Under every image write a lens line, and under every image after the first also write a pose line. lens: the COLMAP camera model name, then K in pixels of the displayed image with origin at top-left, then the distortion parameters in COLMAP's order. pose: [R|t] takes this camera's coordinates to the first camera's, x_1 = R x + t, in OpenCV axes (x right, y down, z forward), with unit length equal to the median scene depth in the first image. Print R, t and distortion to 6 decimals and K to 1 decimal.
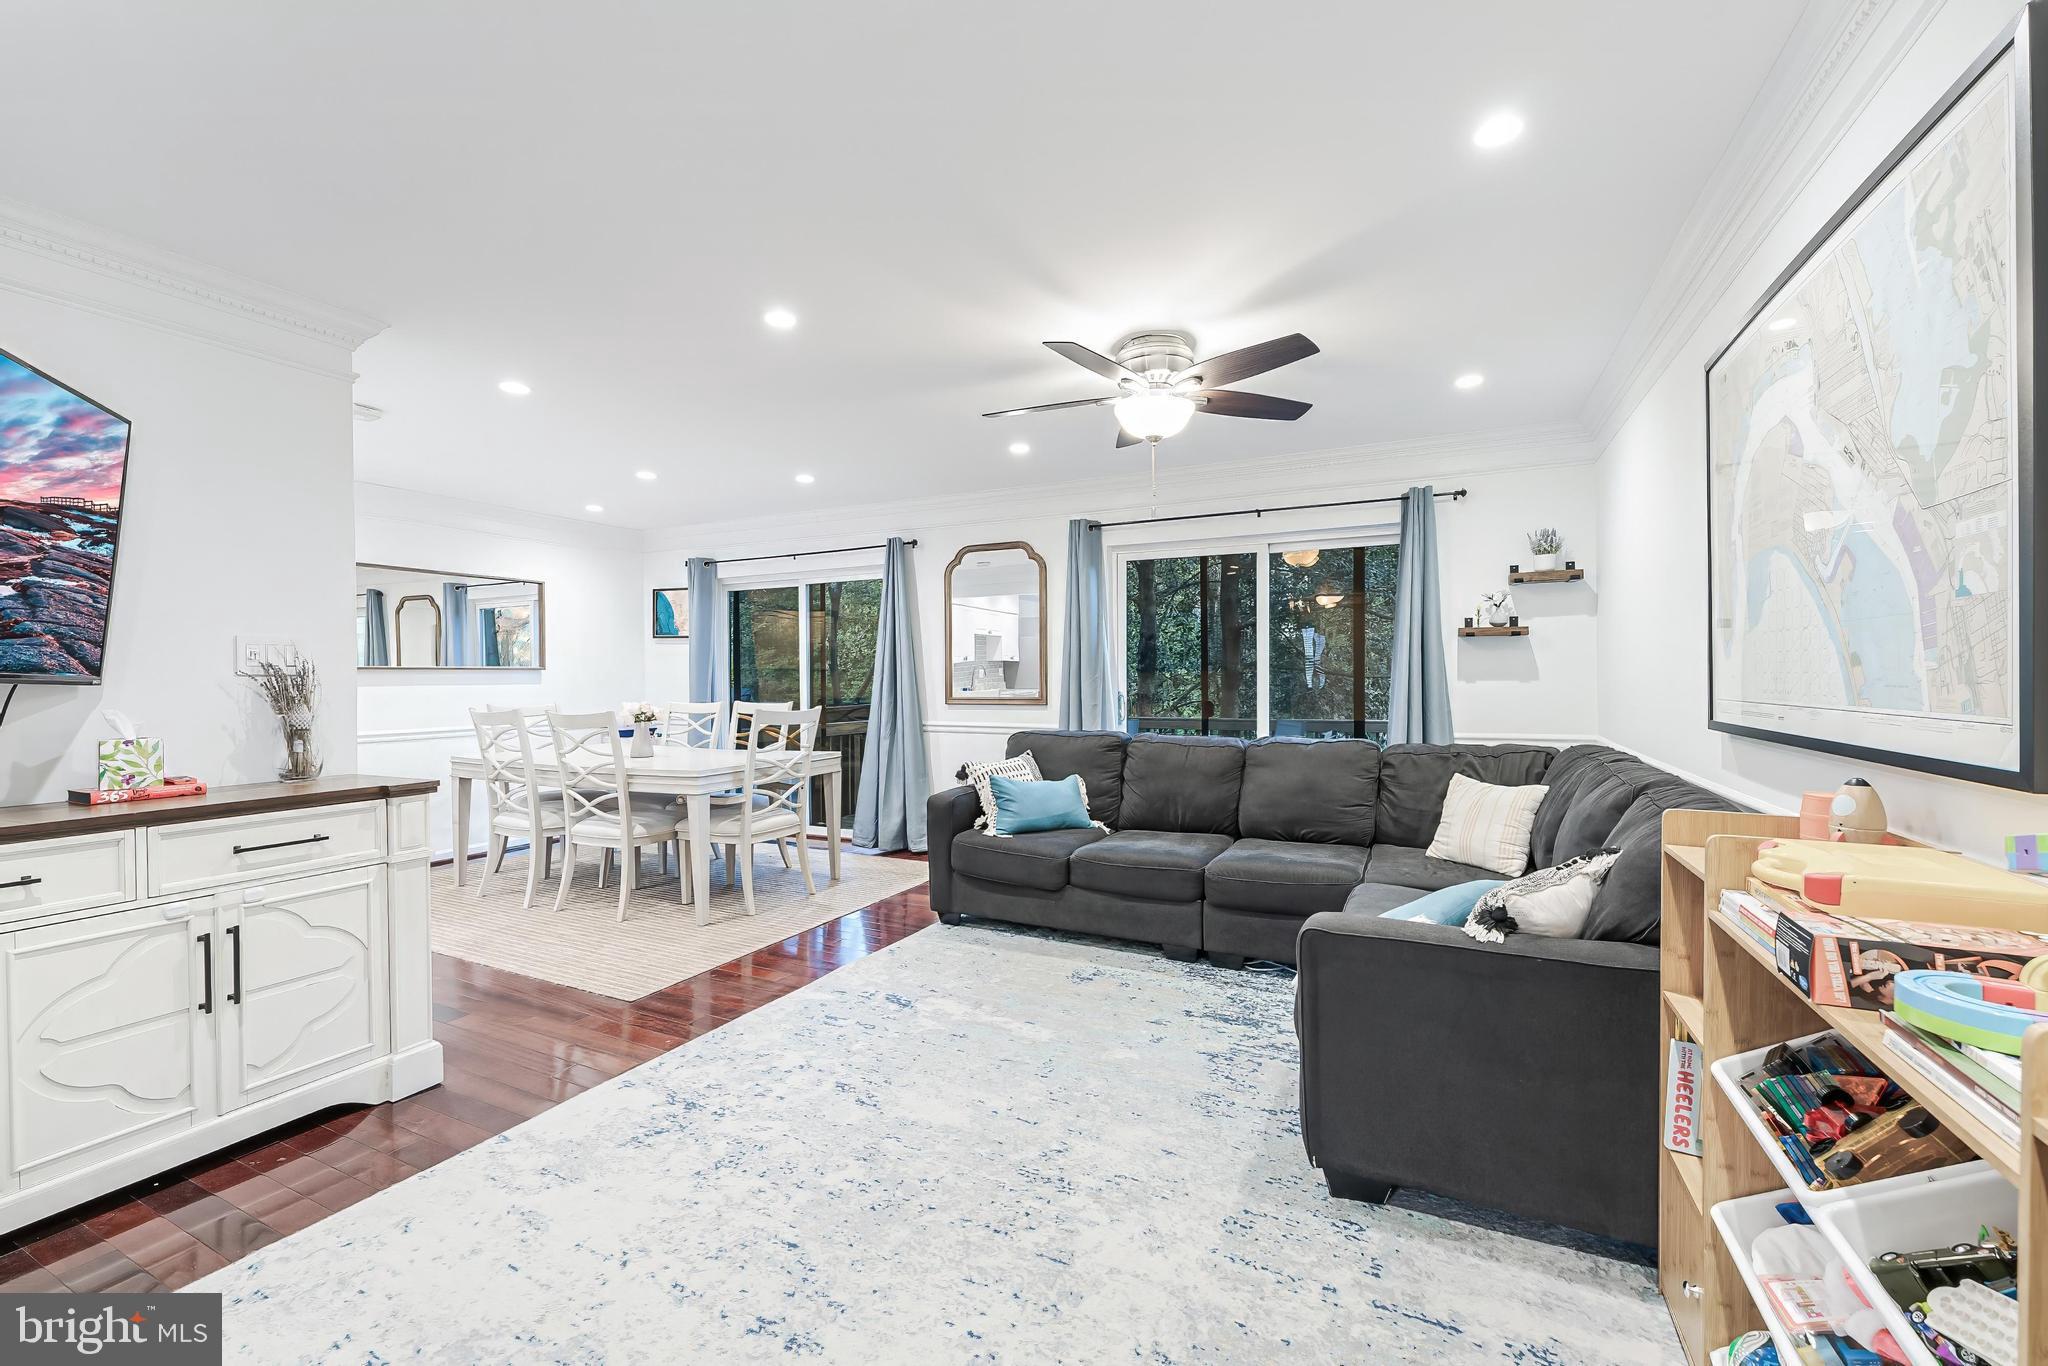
lens RADIAL K [[818.0, 0, 1030.4], [0, 818.0, 671.9], [0, 0, 1]] dist [0.001154, -0.000605]
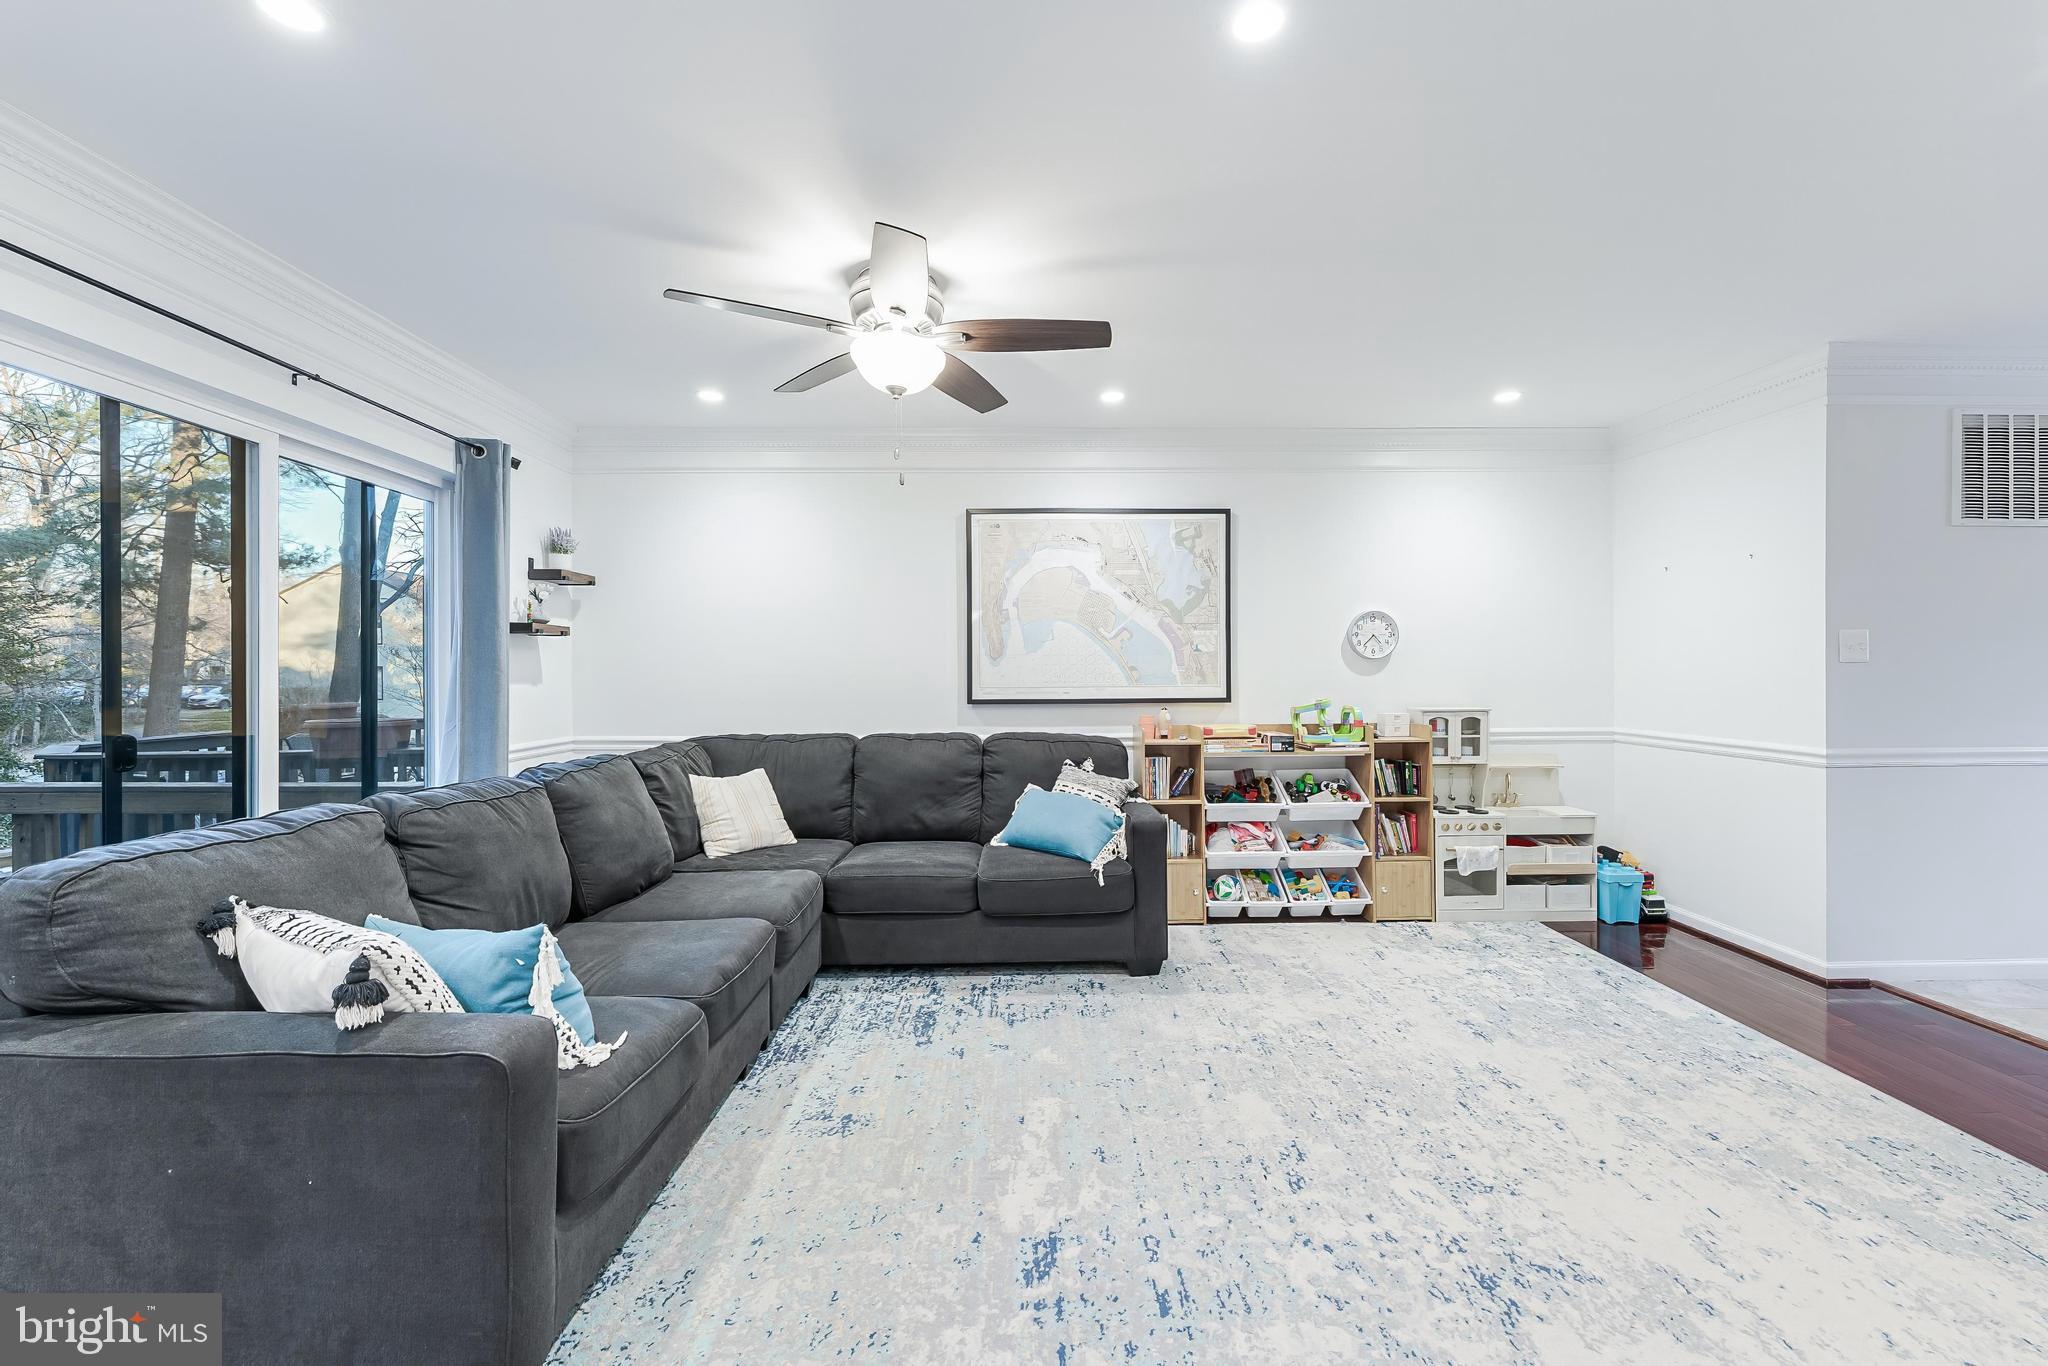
lens RADIAL K [[818.0, 0, 1030.3], [0, 818.0, 675.9], [0, 0, 1]] dist [0.001154, -0.000605]
pose [[-0.455338, 0.007967, 0.890283, -0.775319], [0.004169, 0.999968, -0.006816, 0.015737], [-0.890309, 0.000608, -0.455357, 1.496417]]
